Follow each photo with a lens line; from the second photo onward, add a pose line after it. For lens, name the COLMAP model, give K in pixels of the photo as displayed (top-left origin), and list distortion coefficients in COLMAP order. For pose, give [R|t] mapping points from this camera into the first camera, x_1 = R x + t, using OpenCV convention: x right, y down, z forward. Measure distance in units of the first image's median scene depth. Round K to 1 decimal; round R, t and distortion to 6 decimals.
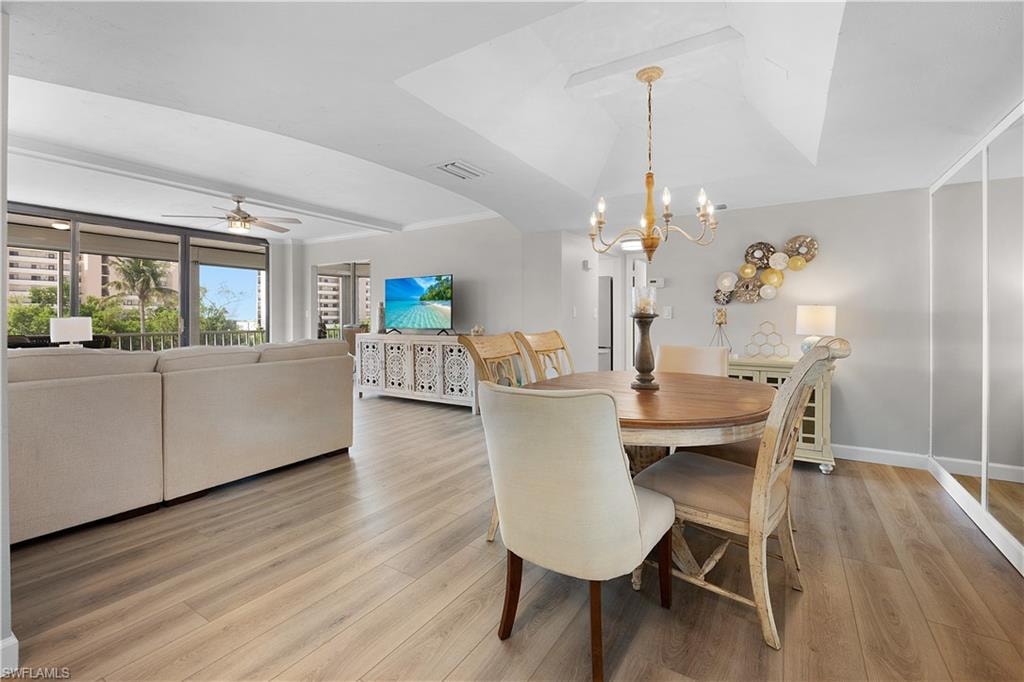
lens RADIAL K [[435.2, 0, 510.0], [0, 435.2, 317.4], [0, 0, 1]] dist [-0.010118, -0.000351]
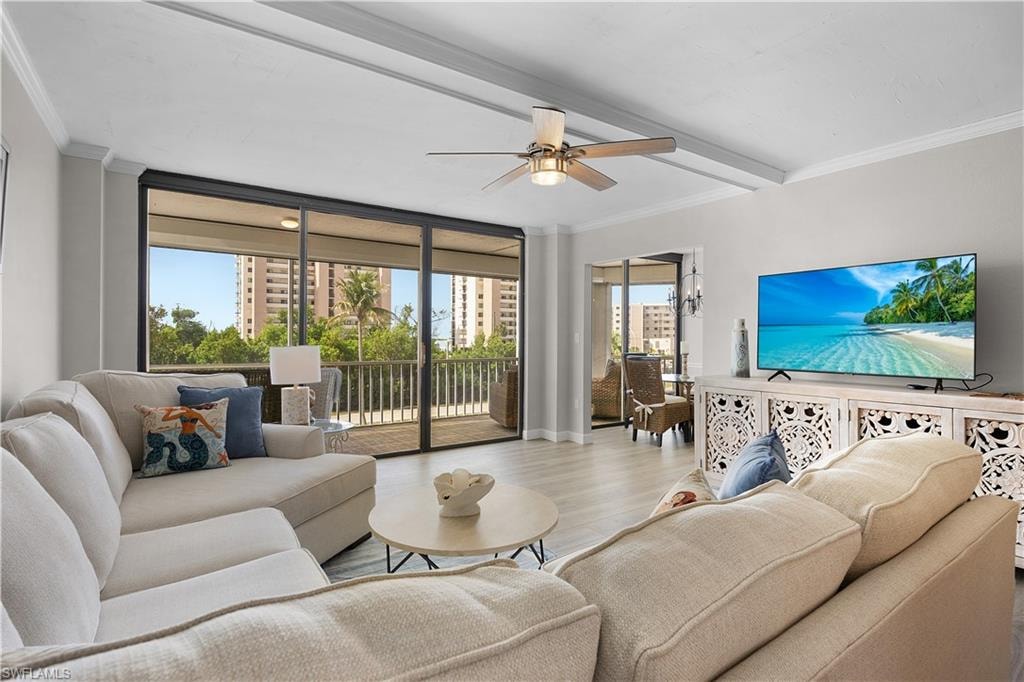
lens RADIAL K [[487.5, 0, 514.2], [0, 487.5, 336.3], [0, 0, 1]] dist [-0.002912, -0.000470]
pose [[0.923221, 0.004224, -0.384247, -0.443962], [-0.004629, 0.999989, -0.000129, -0.016502], [0.384243, 0.001897, 0.923230, 0.458500]]
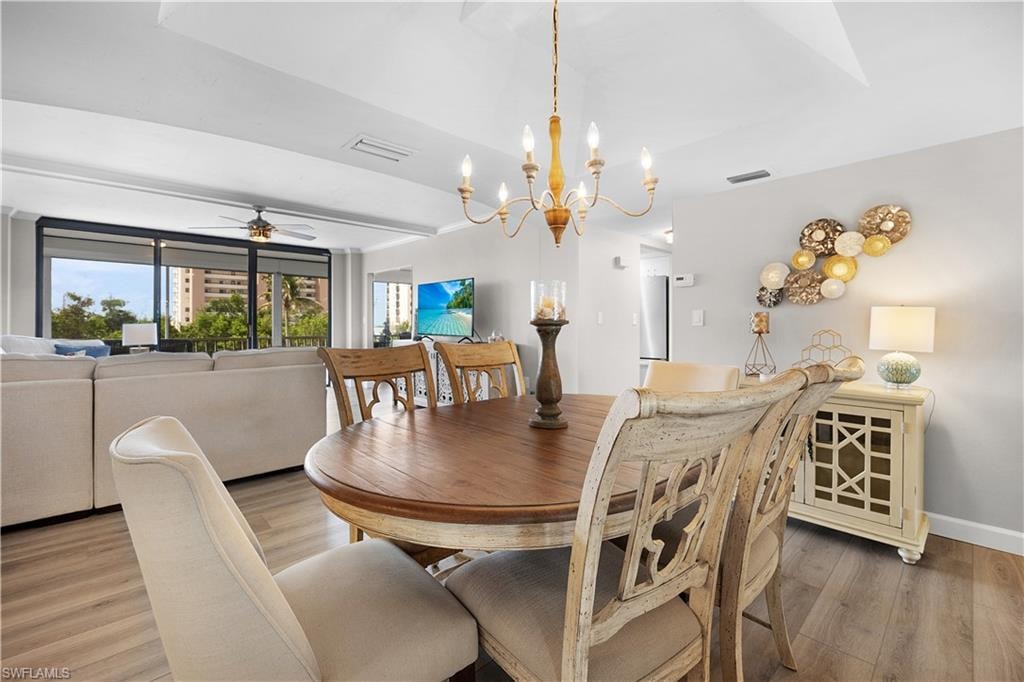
lens RADIAL K [[429.9, 0, 515.3], [0, 429.9, 326.3], [0, 0, 1]] dist [-0.006317, 0.000191]
pose [[0.970208, 0.001973, -0.242267, 0.209189], [-0.000424, 0.999979, 0.006444, -0.000809], [0.242274, -0.006149, 0.970188, 0.156004]]
